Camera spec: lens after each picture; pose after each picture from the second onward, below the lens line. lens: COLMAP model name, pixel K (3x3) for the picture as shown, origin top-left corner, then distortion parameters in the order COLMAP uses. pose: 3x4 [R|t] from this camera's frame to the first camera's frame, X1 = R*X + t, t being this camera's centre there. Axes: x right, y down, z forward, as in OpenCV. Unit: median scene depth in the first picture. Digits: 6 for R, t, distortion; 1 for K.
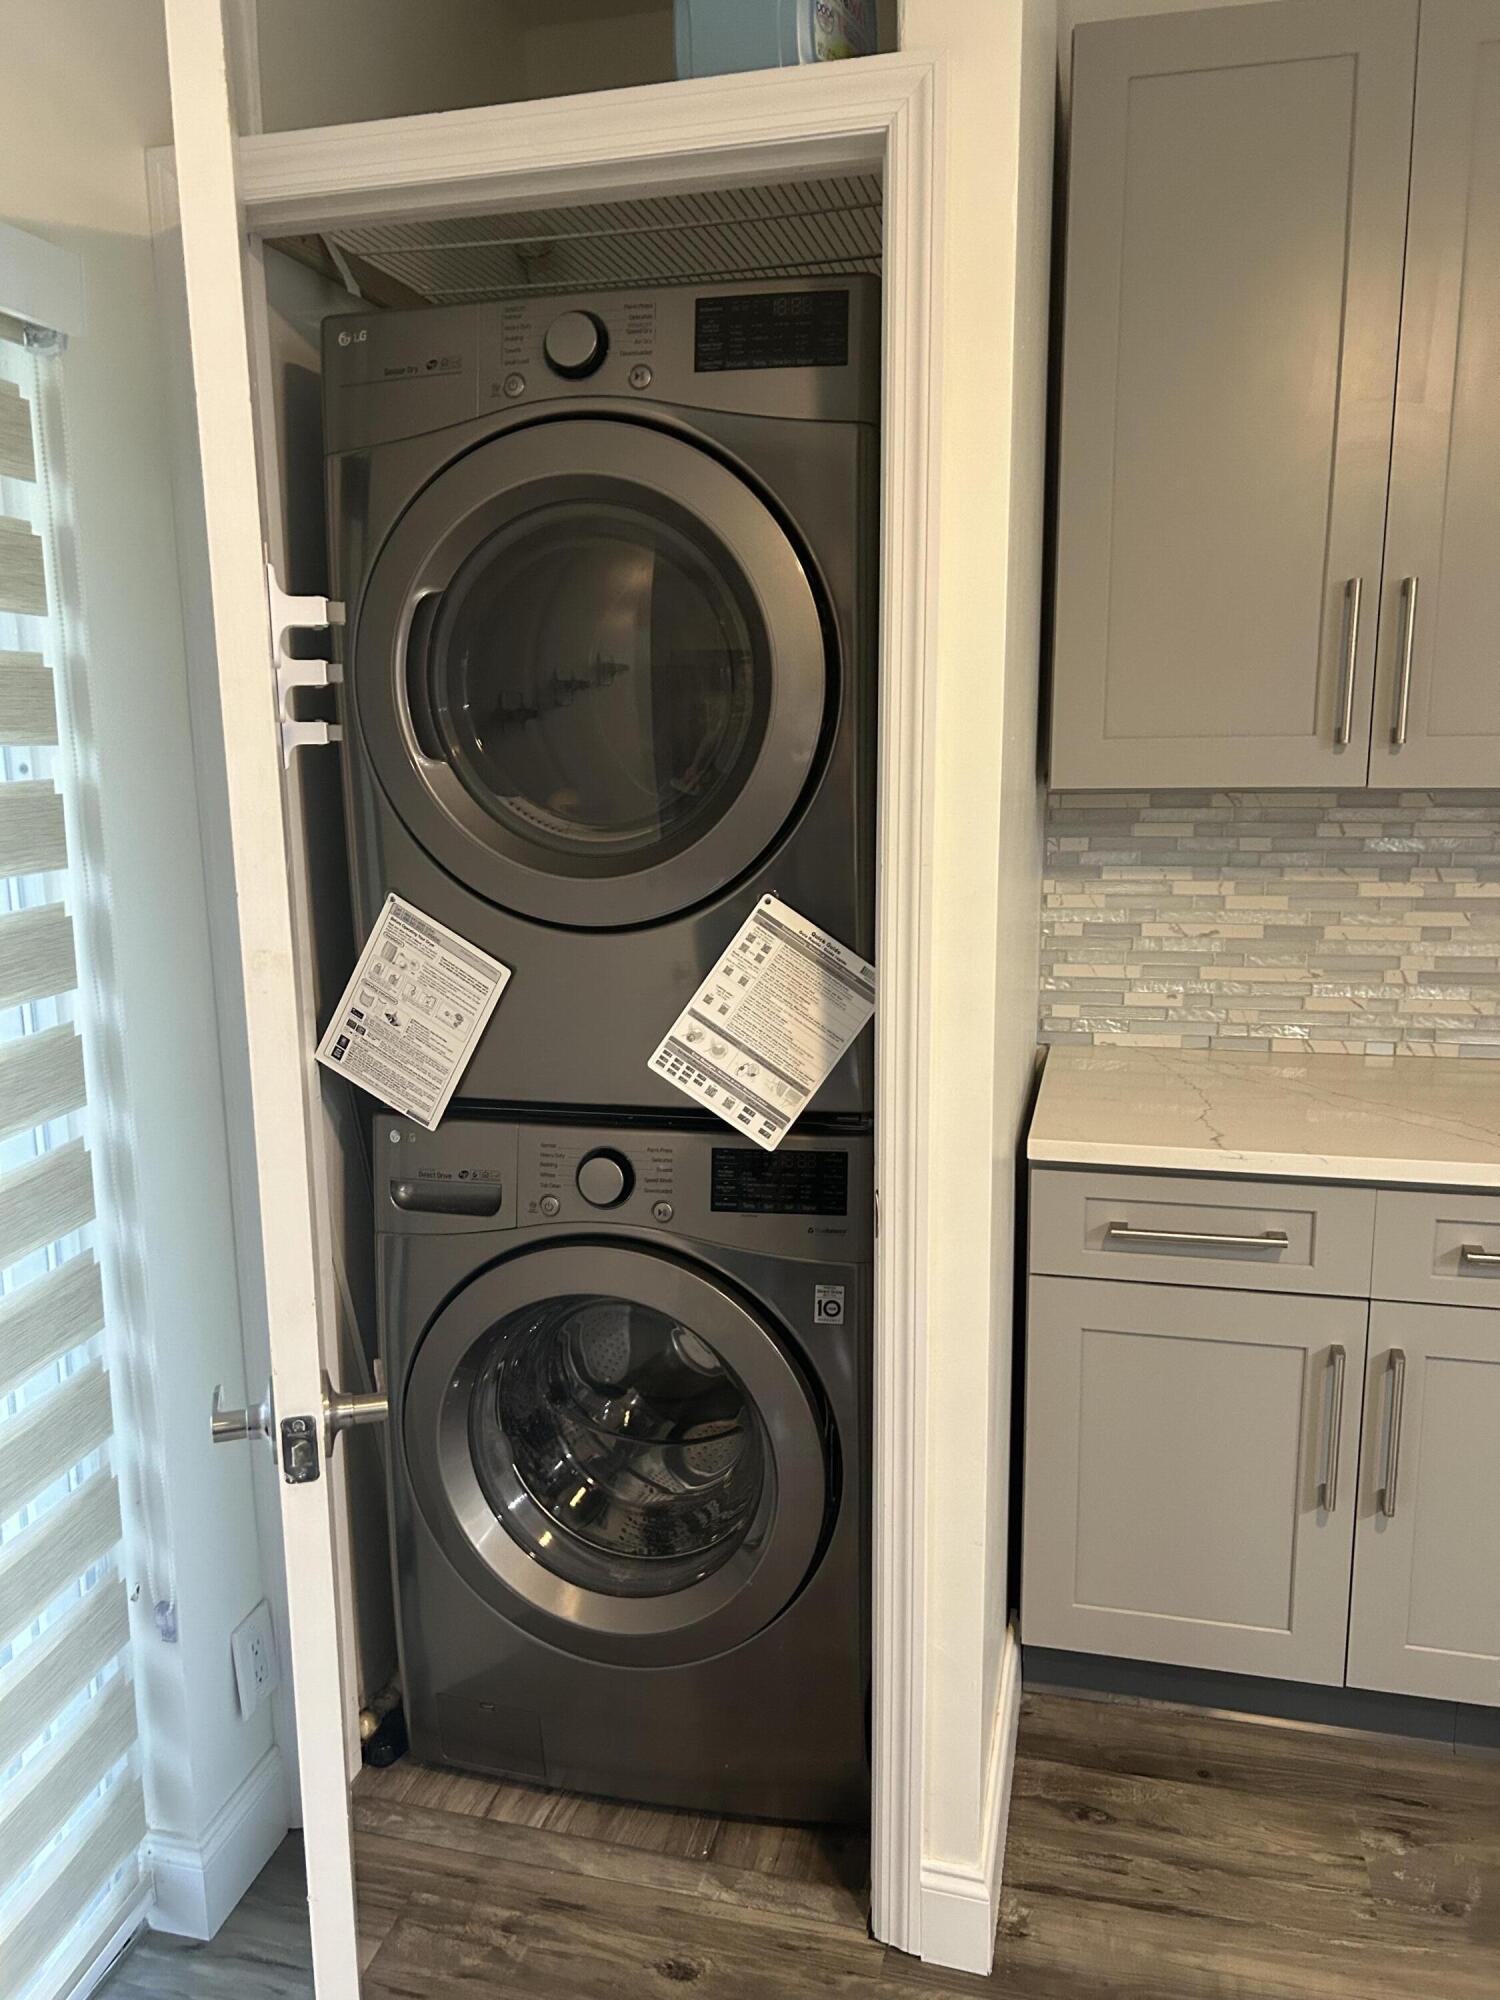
lens RADIAL K [[1486.1, 0, 704.8], [0, 1486.1, 1030.3], [0, 0, 1]] dist [0.053239, -0.057296]
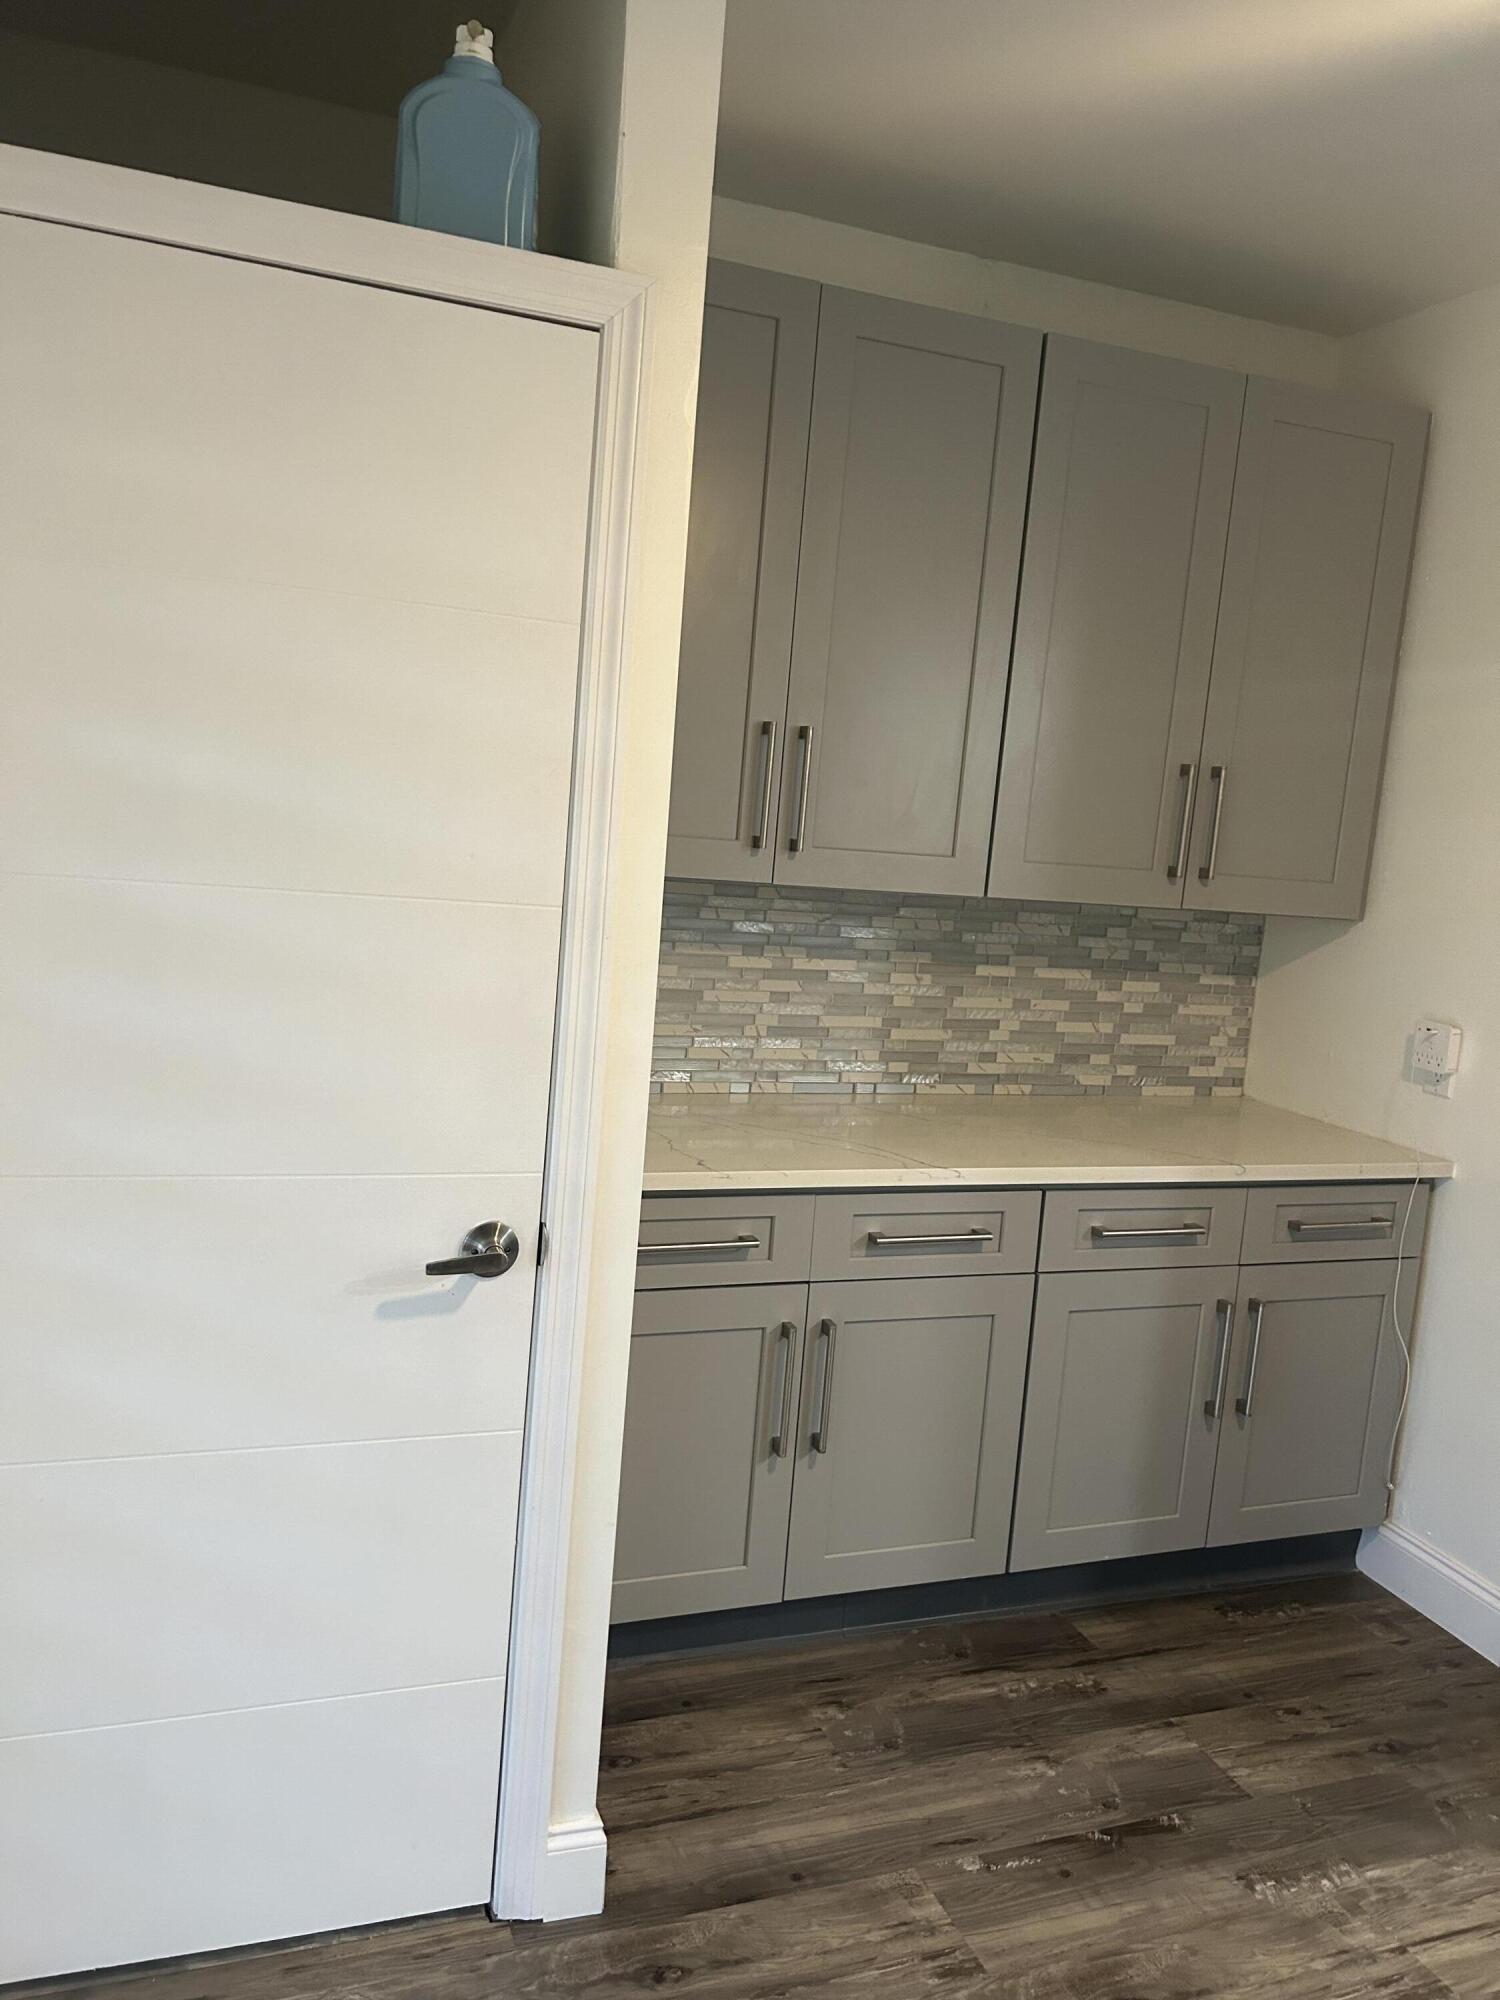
lens RADIAL K [[1486.1, 0, 739.0], [0, 1486.1, 999.6], [0, 0, 1]] dist [0.053239, -0.057296]
pose [[0.817821, 0.005728, 0.575445, -0.325885], [0.025721, 0.998587, -0.046494, -0.004696], [-0.574898, 0.052825, 0.816518, -0.020913]]
